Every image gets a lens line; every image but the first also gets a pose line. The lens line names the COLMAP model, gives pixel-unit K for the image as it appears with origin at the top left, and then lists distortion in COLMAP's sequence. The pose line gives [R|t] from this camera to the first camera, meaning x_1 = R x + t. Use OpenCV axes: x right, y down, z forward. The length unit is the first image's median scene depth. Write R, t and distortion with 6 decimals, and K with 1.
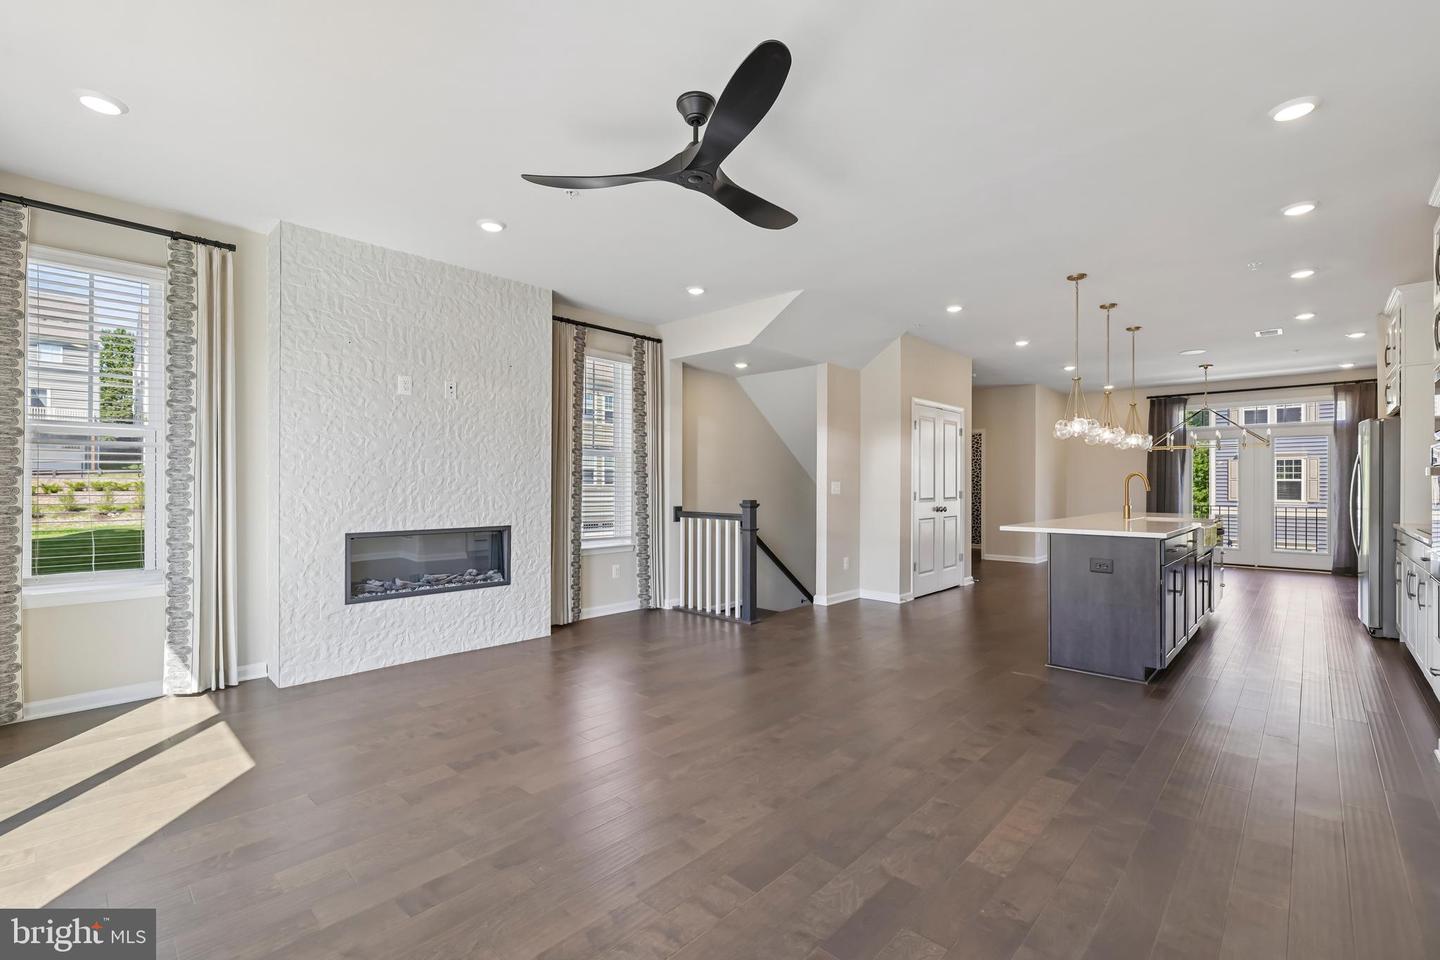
lens RADIAL K [[628.7, 0, 711.8], [0, 628.7, 484.0], [0, 0, 1]] dist [0.000661, 0.000246]
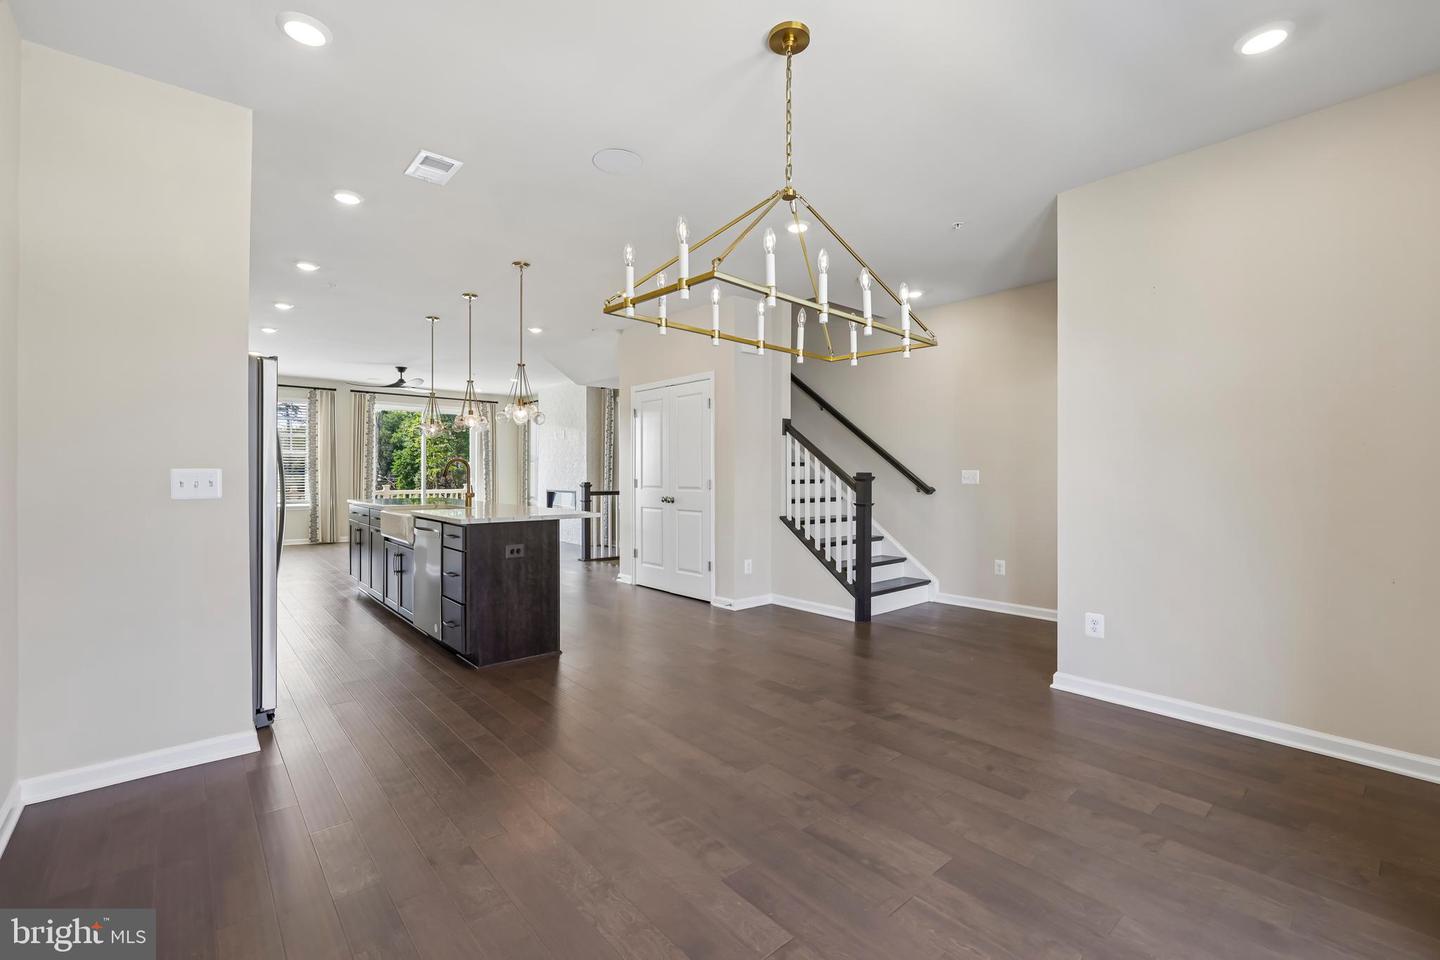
lens RADIAL K [[616.3, 0, 711.5], [0, 616.3, 473.6], [0, 0, 1]] dist [-0.001807, -0.000115]
pose [[-0.097445, -0.001624, -0.995240, 1.338215], [-0.000153, 0.999999, -0.001617, 0.006036], [0.995241, -0.000005, -0.097445, 1.254054]]
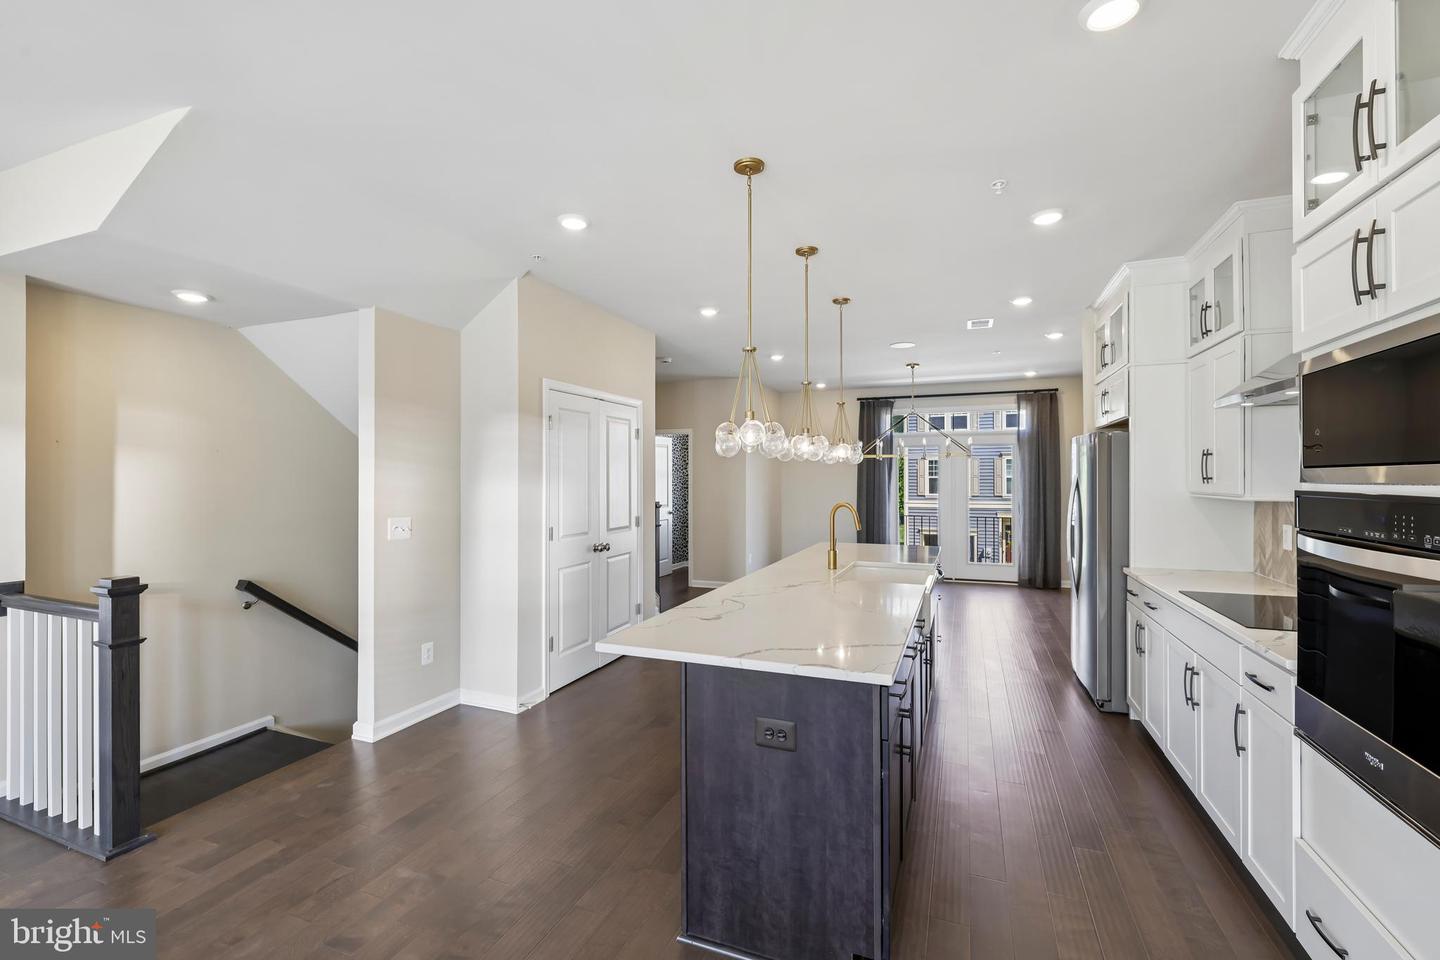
lens RADIAL K [[621.3, 0, 713.3], [0, 621.3, 477.2], [0, 0, 1]] dist [-0.000426, -0.000200]
pose [[0.929546, -0.003570, 0.368690, 0.250612], [0.003040, 0.999993, 0.002018, -0.039821], [-0.368694, -0.000755, 0.929550, 0.361130]]
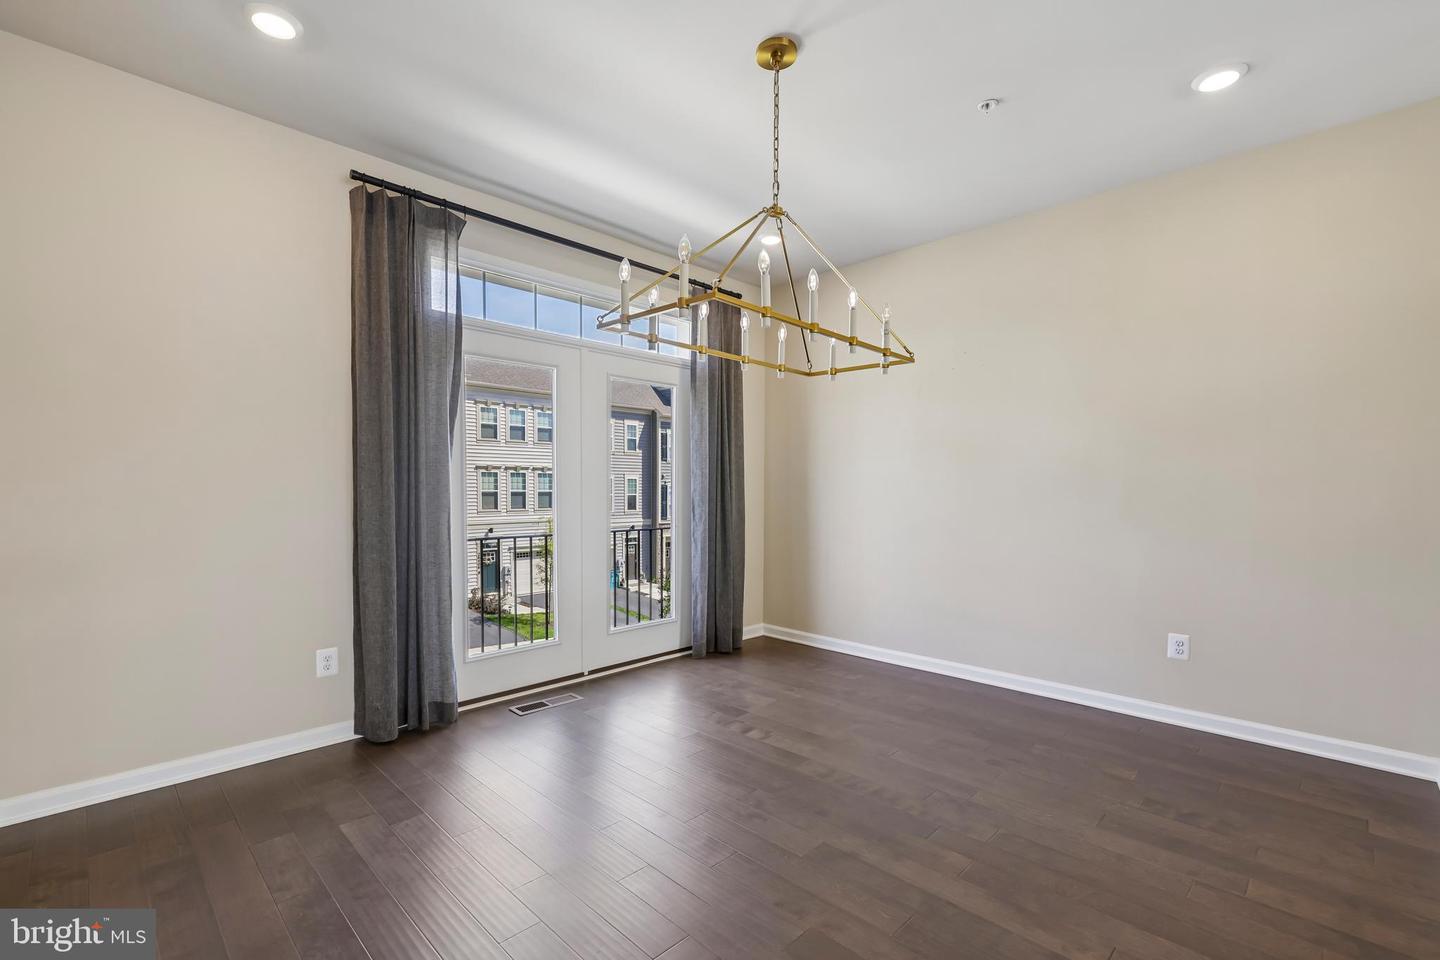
lens RADIAL K [[646.4, 0, 718.5], [0, 646.4, 493.3], [0, 0, 1]] dist [-0.000224, -0.000152]
pose [[0.007588, -0.013291, 0.999883, 0.620171], [-0.006642, 0.999889, 0.013342, 0.004374], [-0.999949, -0.006742, 0.007499, 1.291648]]
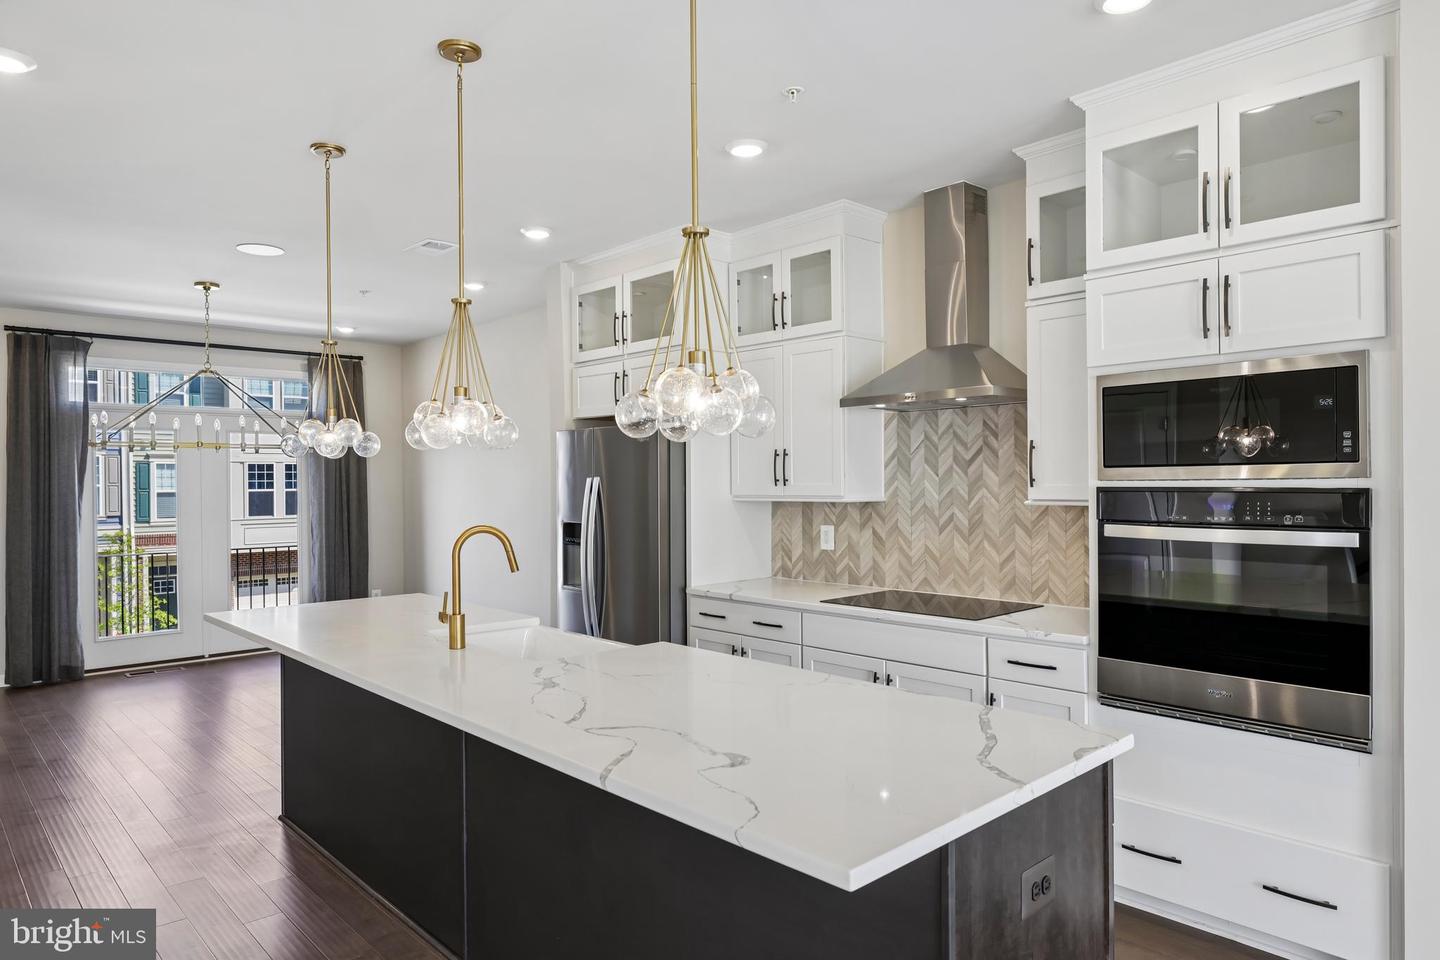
lens RADIAL K [[901.7, 0, 710.3], [0, 901.7, 478.6], [0, 0, 1]] dist [-0.000383, 0.000494]
pose [[0.064954, -0.000259, 0.997888, 0.118748], [0.007007, 0.999975, -0.000196, -0.038053], [-0.997864, 0.007005, 0.064955, 0.697772]]
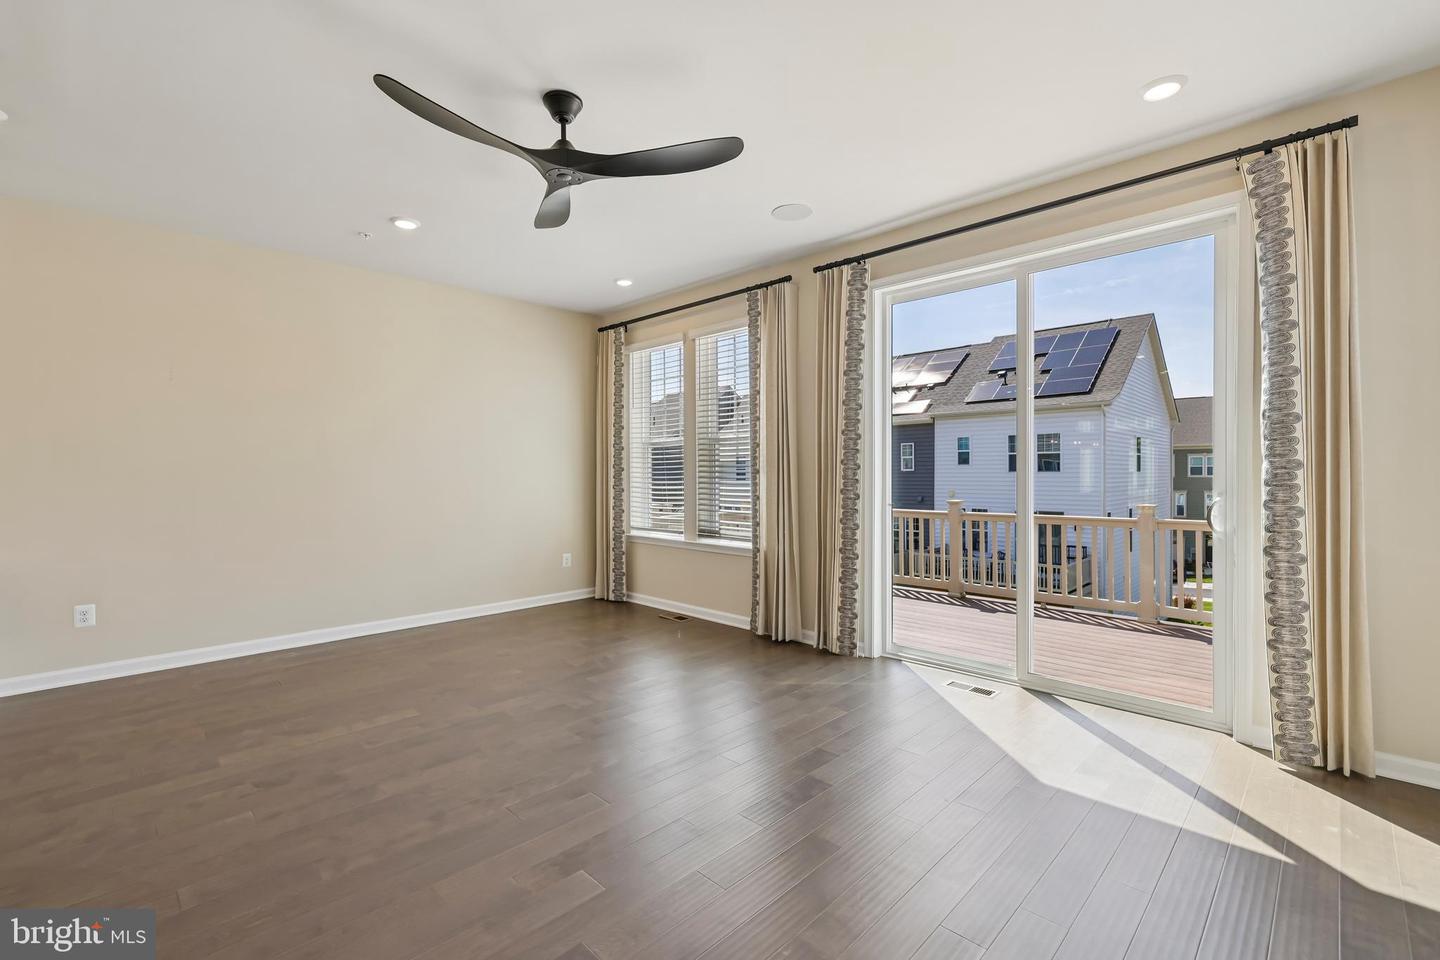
lens RADIAL K [[621.3, 0, 713.3], [0, 621.3, 477.2], [0, 0, 1]] dist [-0.000426, -0.000200]
pose [[-0.999877, 0.001917, 0.015568, -0.111048], [0.001968, 0.999993, 0.003237, 0.000230], [-0.015561, 0.003267, -0.999874, 0.796653]]
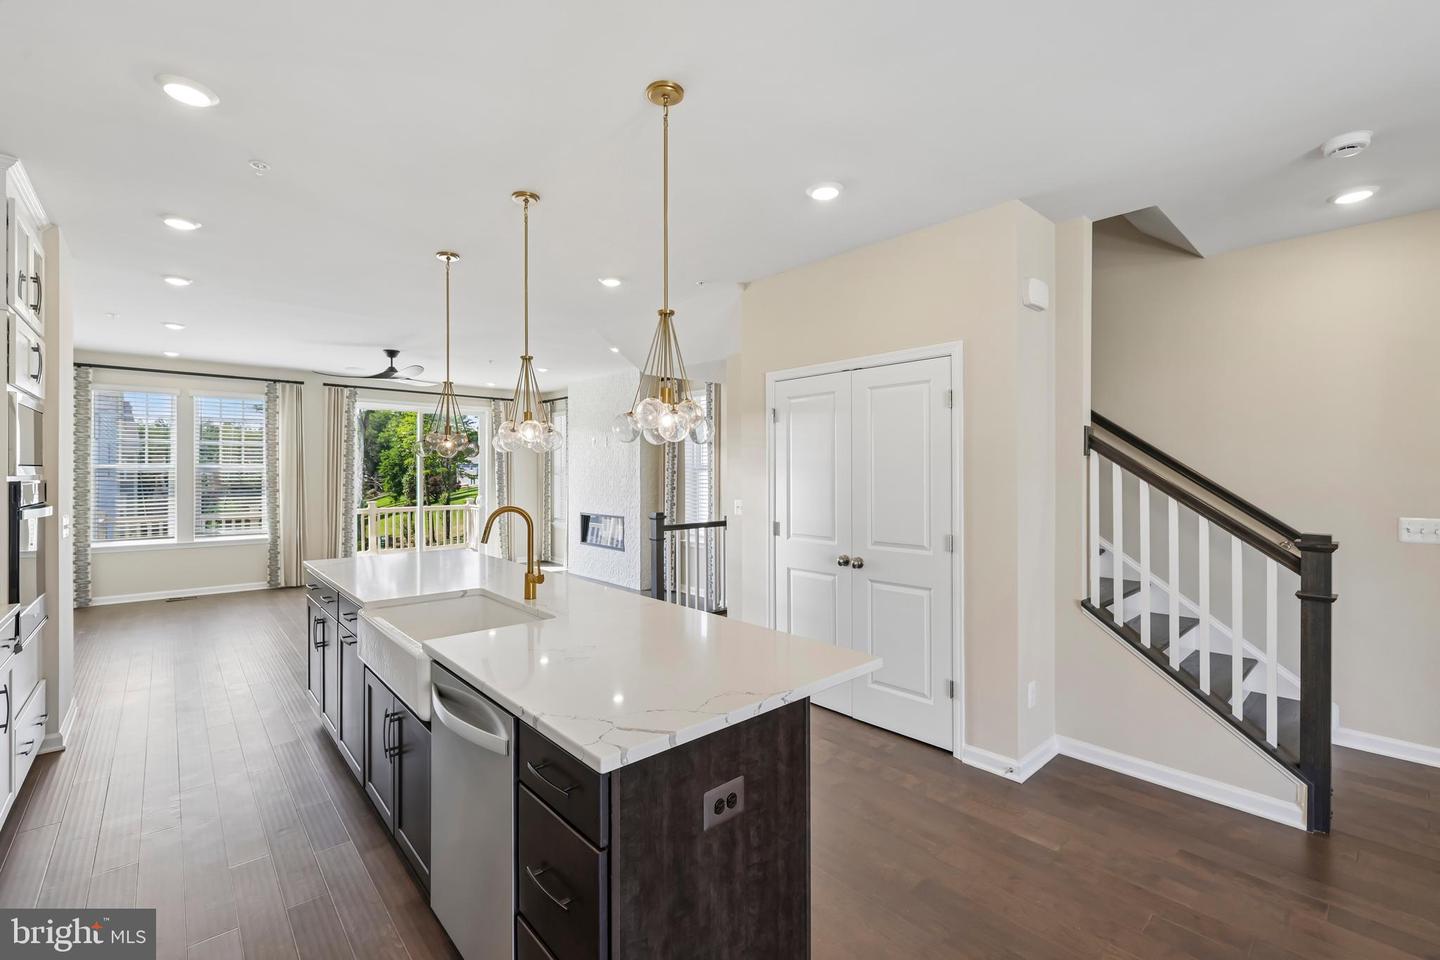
lens RADIAL K [[616.3, 0, 711.5], [0, 616.3, 473.6], [0, 0, 1]] dist [-0.001807, -0.000115]
pose [[-0.080630, 0.001147, -0.996743, 0.969752], [0.002393, 0.999997, 0.000957, -0.036812], [0.996741, -0.002308, -0.080632, 1.013960]]
